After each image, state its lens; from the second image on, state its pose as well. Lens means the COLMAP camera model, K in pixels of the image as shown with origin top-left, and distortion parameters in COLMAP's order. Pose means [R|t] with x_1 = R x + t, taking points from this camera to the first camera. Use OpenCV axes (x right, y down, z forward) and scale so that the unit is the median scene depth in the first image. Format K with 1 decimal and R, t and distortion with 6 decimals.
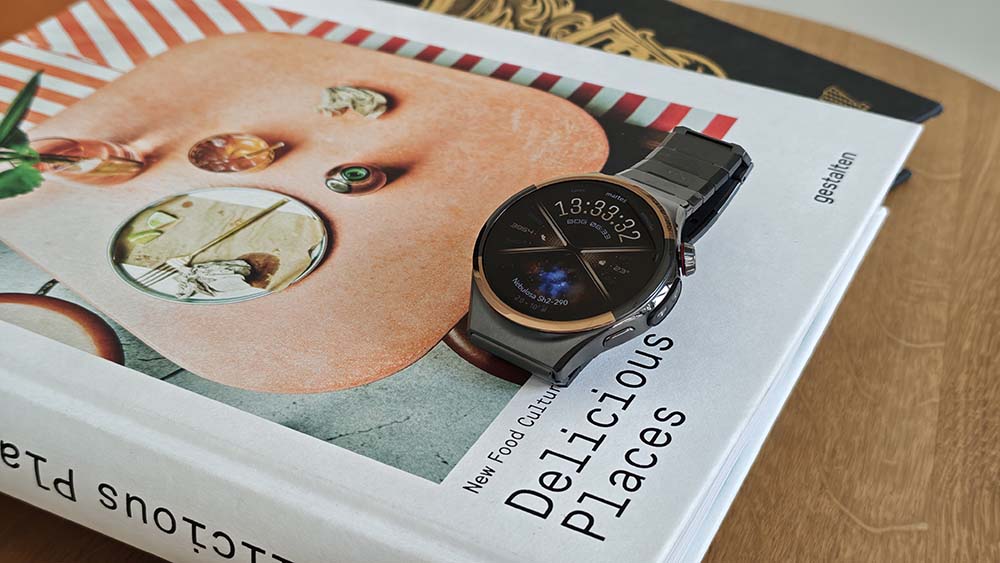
lens RADIAL K [[1520.7, 0, 497.2], [0, 1520.7, 280.7], [0, 0, 1]] dist [-0.011881, 0.000000]
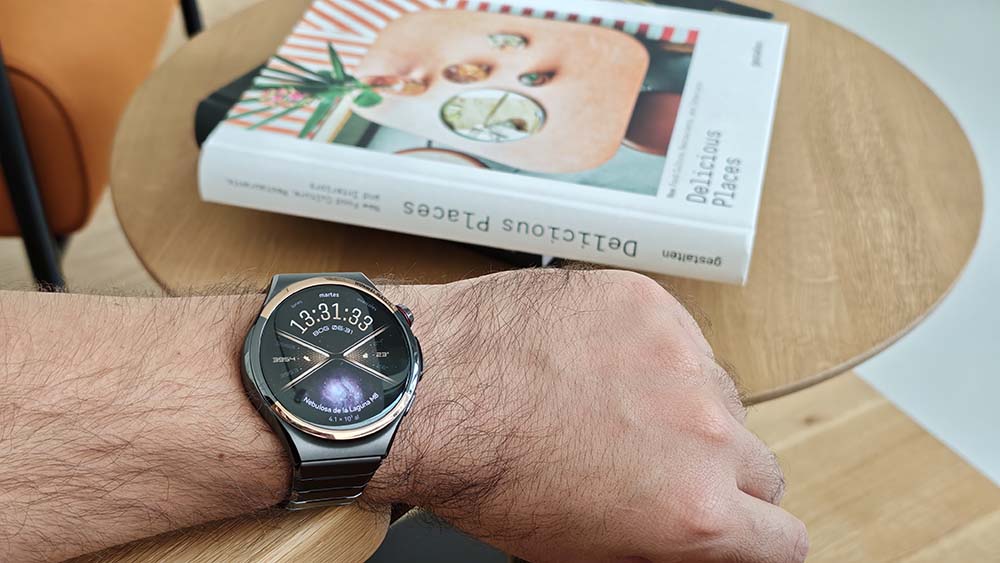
lens RADIAL K [[1520.7, 0, 501.9], [0, 1520.7, 283.1], [0, 0, 1]] dist [-0.011881, 0.000000]
pose [[0.967166, -0.135660, 0.214910, -0.642789], [0.124449, 0.990099, 0.064932, 0.067527], [-0.221591, -0.036055, 0.974473, -1.011381]]
